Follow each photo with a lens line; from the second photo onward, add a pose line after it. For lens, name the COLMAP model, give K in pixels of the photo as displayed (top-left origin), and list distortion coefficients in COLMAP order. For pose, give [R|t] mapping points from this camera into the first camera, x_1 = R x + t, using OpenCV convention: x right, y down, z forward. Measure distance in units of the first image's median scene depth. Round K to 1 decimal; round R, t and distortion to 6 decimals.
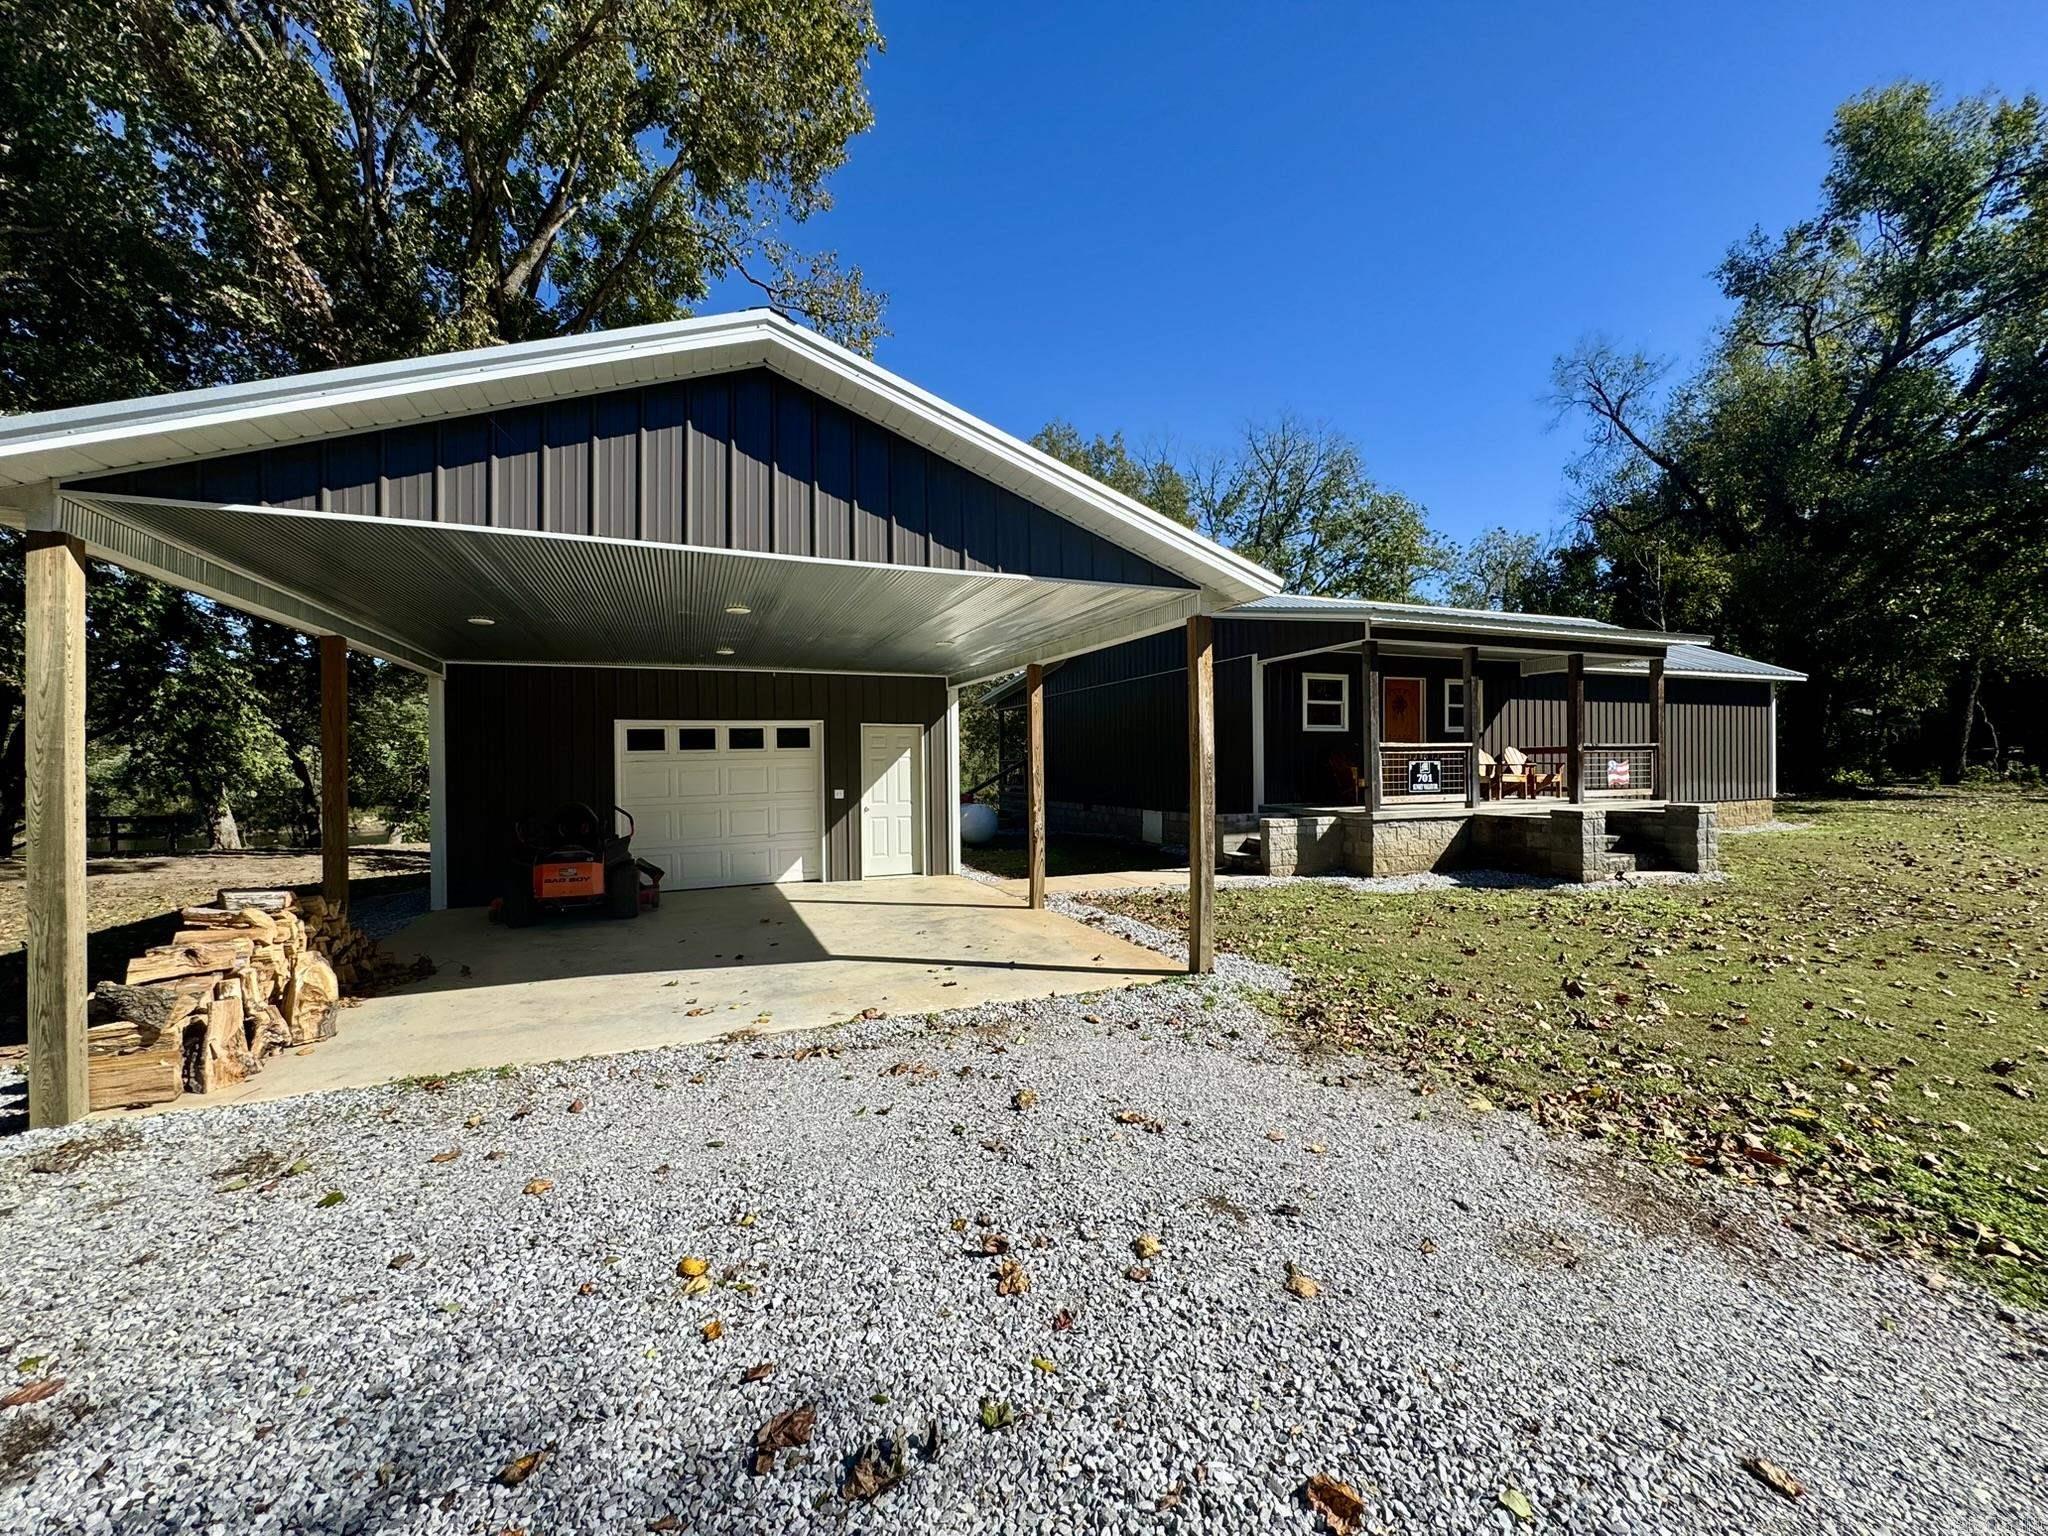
lens RADIAL K [[832.7, 0, 1023.9], [0, 832.7, 762.9], [0, 0, 1]] dist [-0.004506, 0.001773]
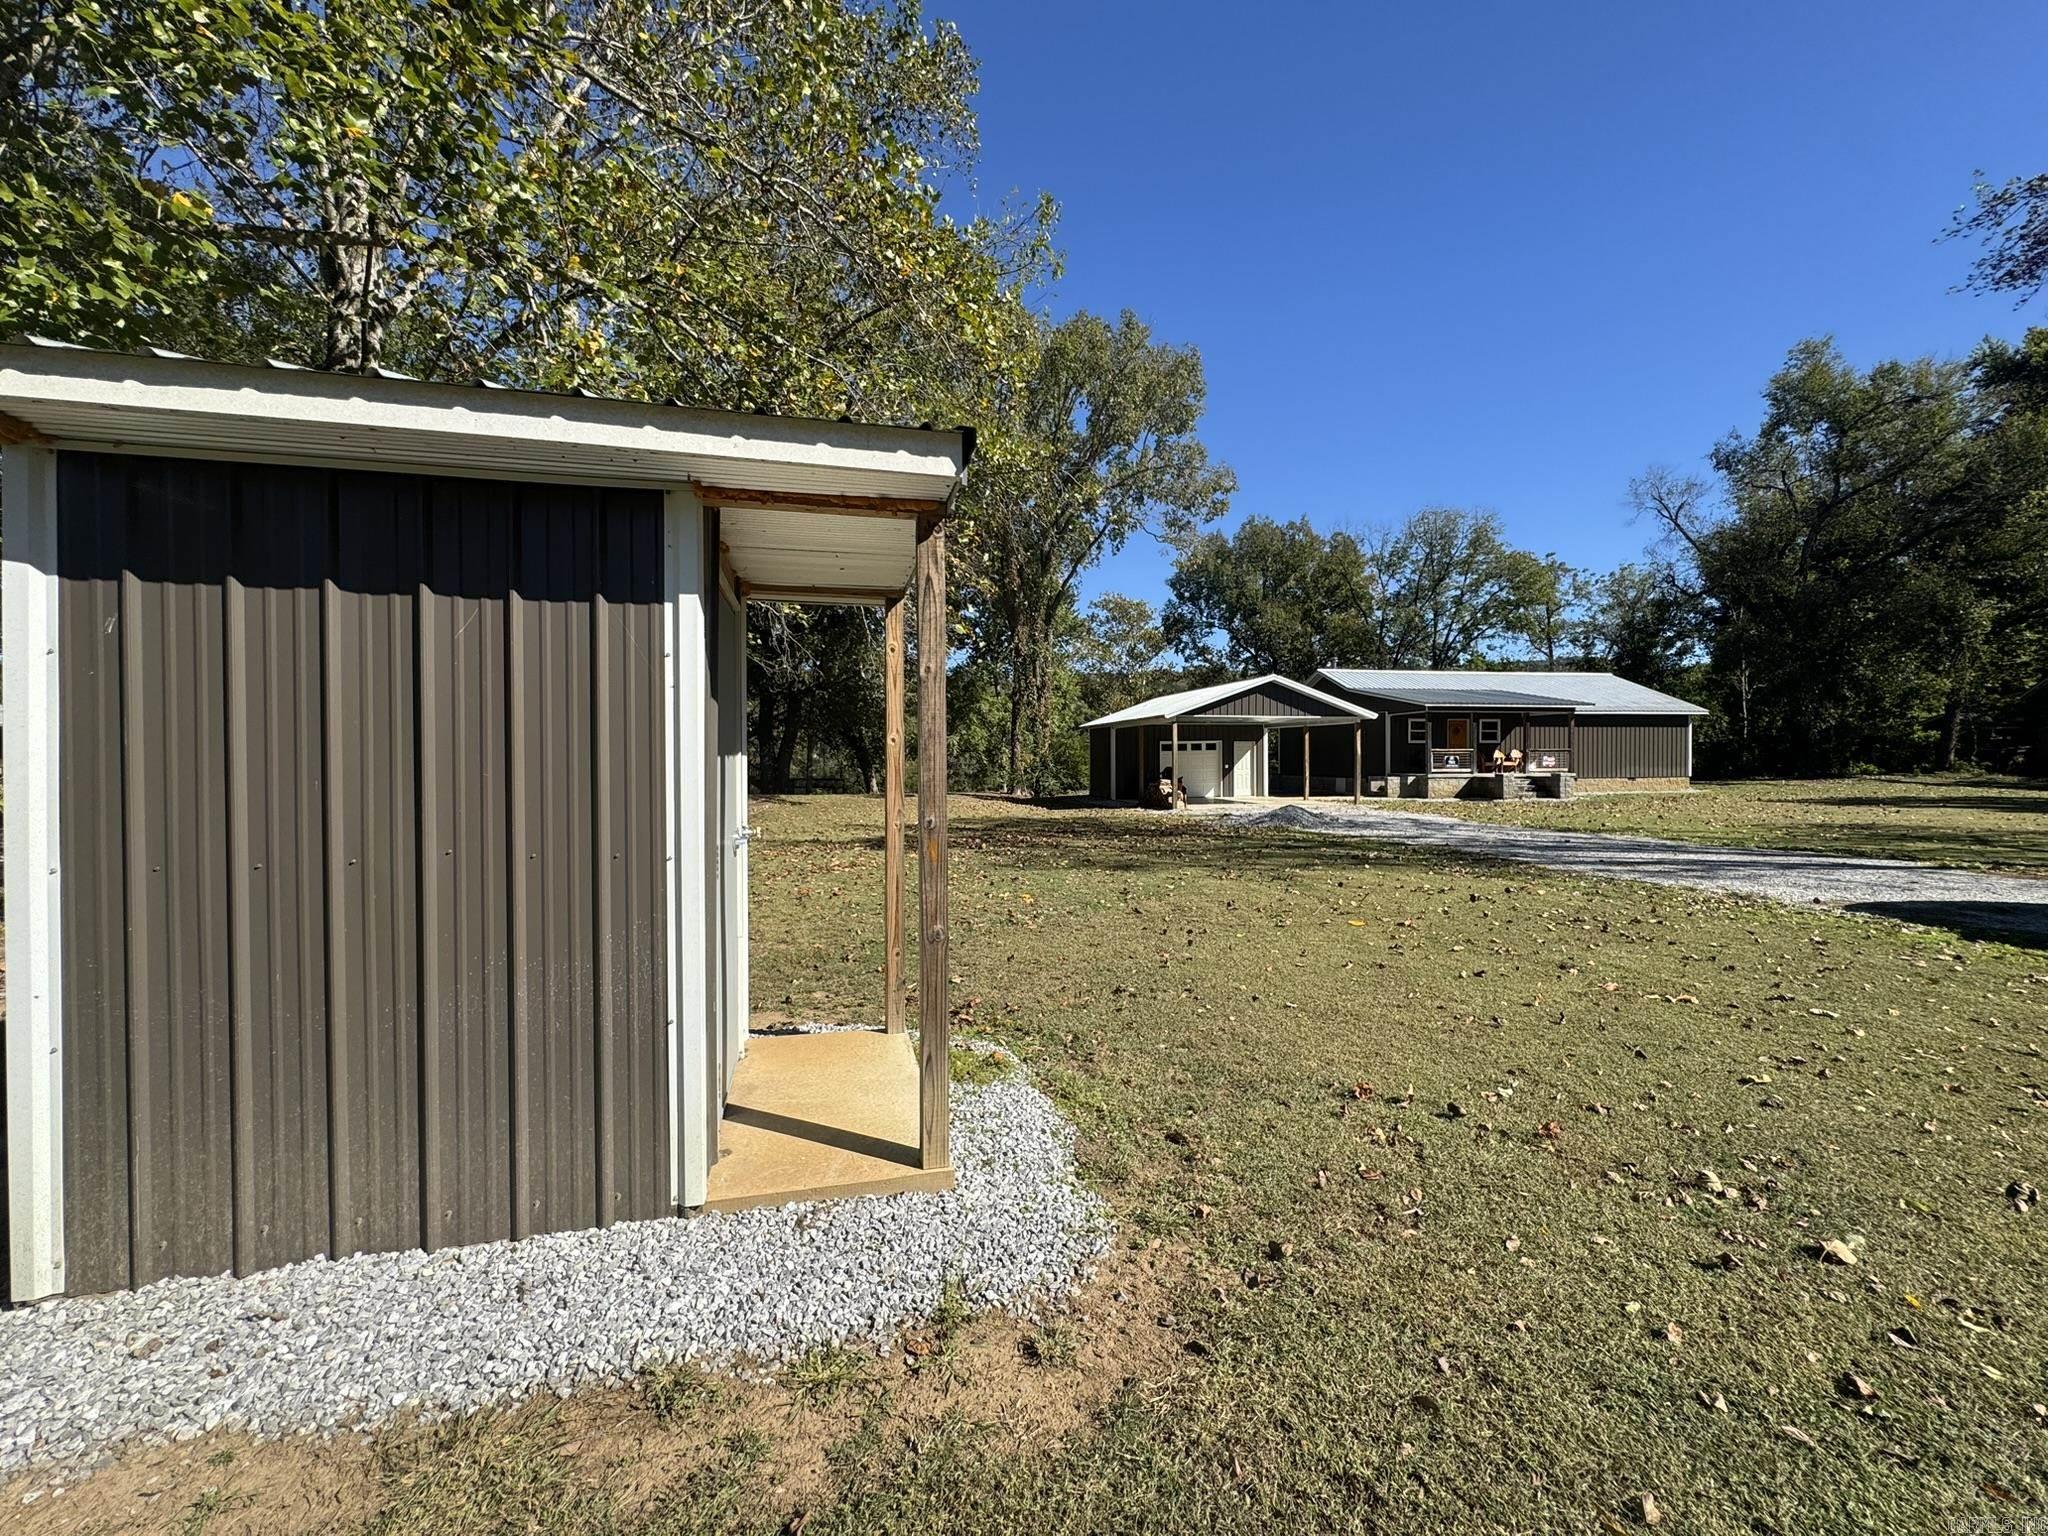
lens RADIAL K [[832.7, 0, 1022.0], [0, 832.7, 765.8], [0, 0, 1]] dist [-0.004506, 0.001773]
pose [[0.981281, 0.007443, -0.192438, -0.350255], [-0.006377, 0.999961, 0.006159, 0.021579], [0.192476, -0.004816, 0.981290, -1.863938]]
